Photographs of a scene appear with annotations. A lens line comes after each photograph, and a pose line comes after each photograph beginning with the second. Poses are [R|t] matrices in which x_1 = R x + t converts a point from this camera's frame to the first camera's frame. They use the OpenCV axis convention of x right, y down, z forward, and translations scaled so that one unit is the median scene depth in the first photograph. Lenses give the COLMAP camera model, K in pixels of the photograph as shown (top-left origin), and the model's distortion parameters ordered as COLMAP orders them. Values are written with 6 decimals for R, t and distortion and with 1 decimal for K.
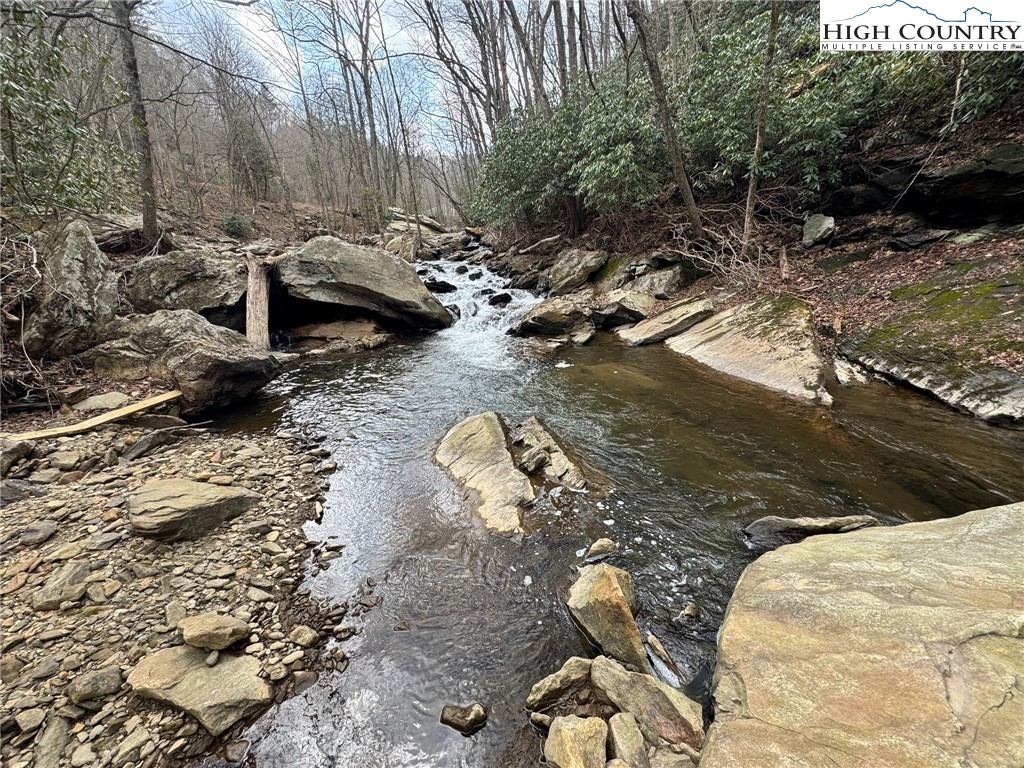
lens RADIAL K [[409.6, 0, 509.8], [0, 409.6, 383.1], [0, 0, 1]] dist [-0.003003, 0.000724]
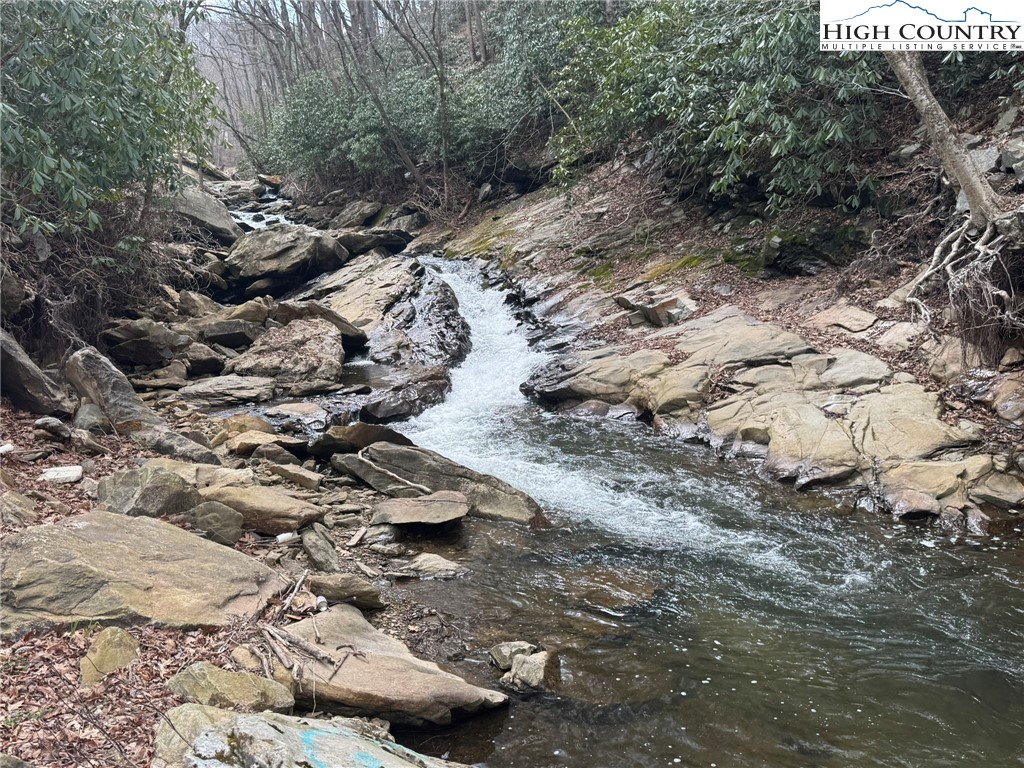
lens RADIAL K [[951.1, 0, 512.4], [0, 951.1, 385.0], [0, 0, 1]] dist [0.077977, 0.000000]
pose [[0.985905, 0.008043, 0.167112, 0.093587], [0.016535, 0.989270, -0.145162, 0.417392], [-0.166487, 0.145879, 0.975193, -1.161198]]
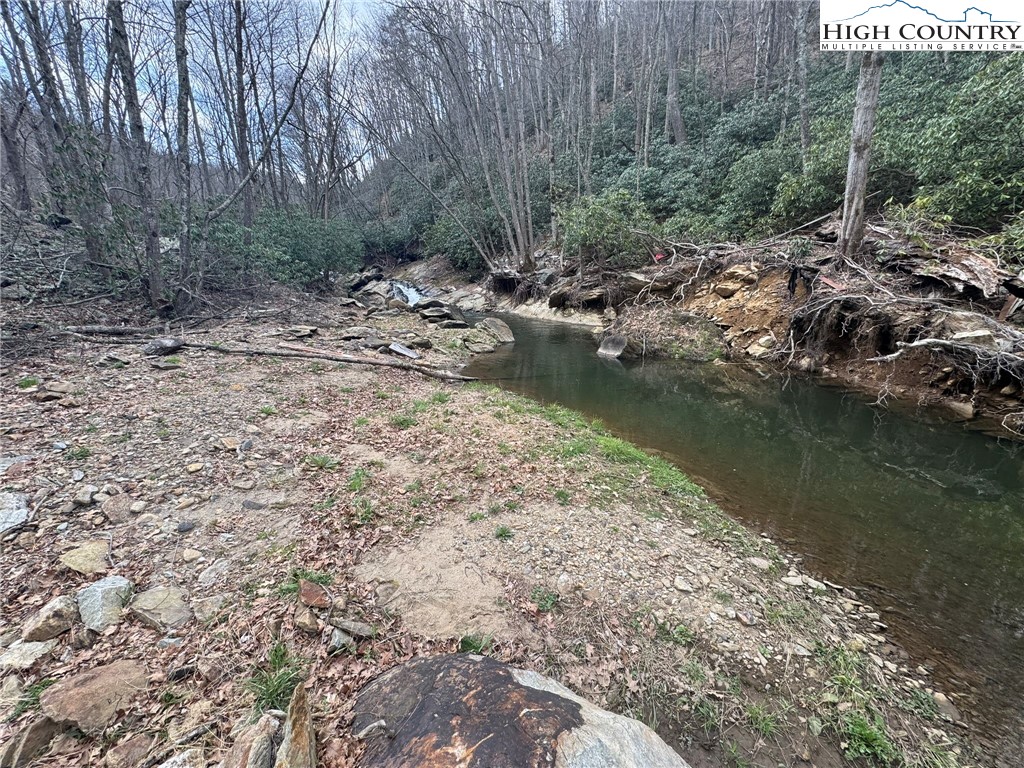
lens RADIAL K [[409.6, 0, 509.2], [0, 409.6, 378.6], [0, 0, 1]] dist [-0.003003, 0.000724]
pose [[0.911204, -0.086869, 0.402693, -0.110265], [0.107775, 0.993737, -0.029502, 0.648495], [-0.397608, 0.070283, 0.914860, -1.928351]]
